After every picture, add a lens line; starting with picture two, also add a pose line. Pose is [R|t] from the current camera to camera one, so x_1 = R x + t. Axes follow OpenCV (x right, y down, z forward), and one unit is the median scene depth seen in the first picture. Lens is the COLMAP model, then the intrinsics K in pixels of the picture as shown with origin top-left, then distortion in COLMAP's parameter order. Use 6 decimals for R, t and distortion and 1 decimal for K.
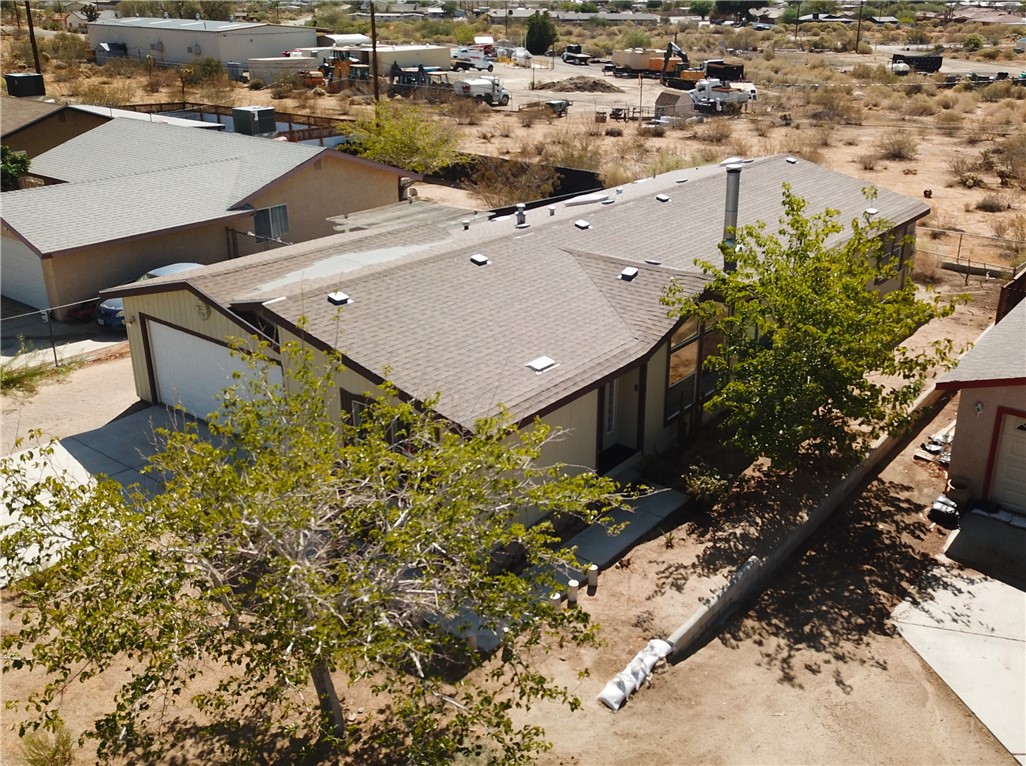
lens RADIAL K [[988.0, 0, 557.3], [0, 988.0, 382.8], [0, 0, 1]] dist [0.002346, -0.001146]
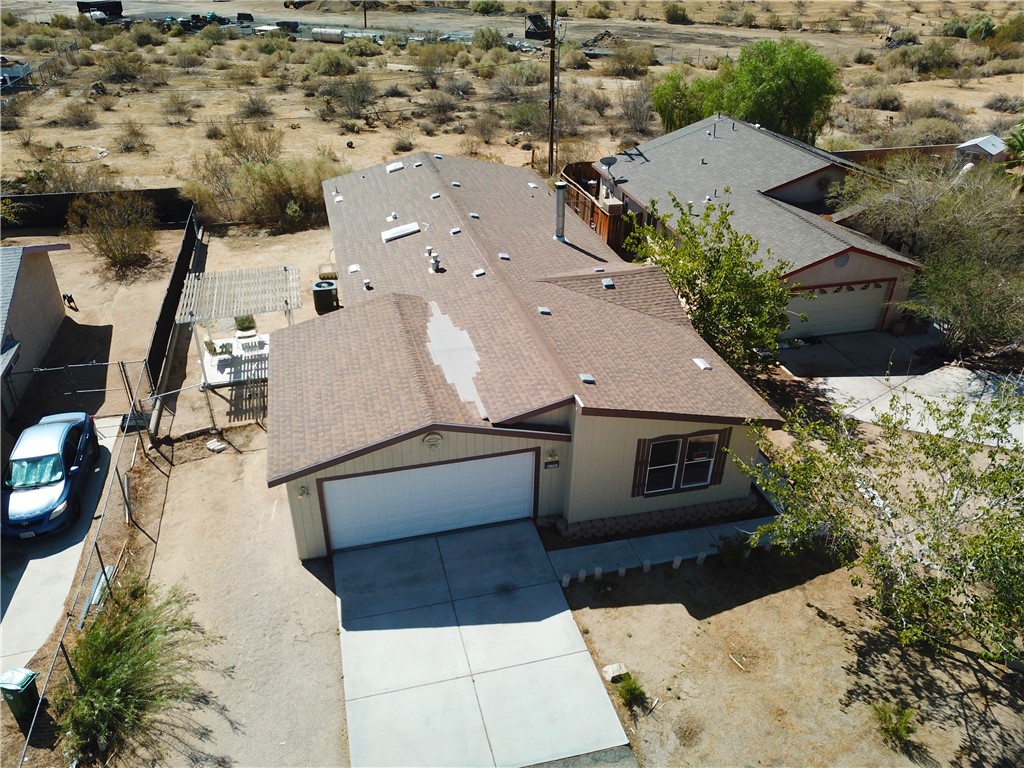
lens RADIAL K [[780.2, 0, 512.0], [0, 780.2, 384.0], [0, 0, 1]] dist [0.007593, -0.004779]
pose [[0.622479, -0.400673, 0.672295, -0.988058], [0.285276, 0.916075, 0.281823, -0.401520], [-0.728792, 0.016361, 0.684540, 0.418617]]
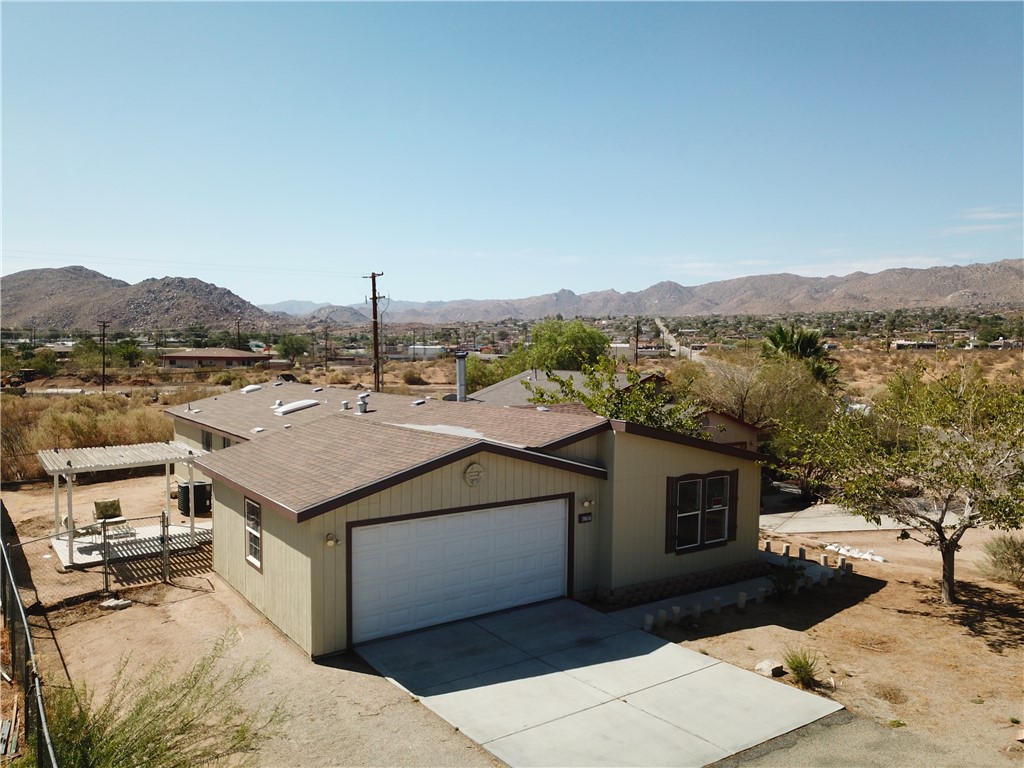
lens RADIAL K [[780.2, 0, 512.0], [0, 780.2, 384.0], [0, 0, 1]] dist [0.007593, -0.004779]
pose [[0.308023, -0.049209, 0.950105, -1.207314], [0.349531, 0.934674, -0.064908, -0.110620], [-0.884845, 0.352084, 0.305101, 0.834727]]
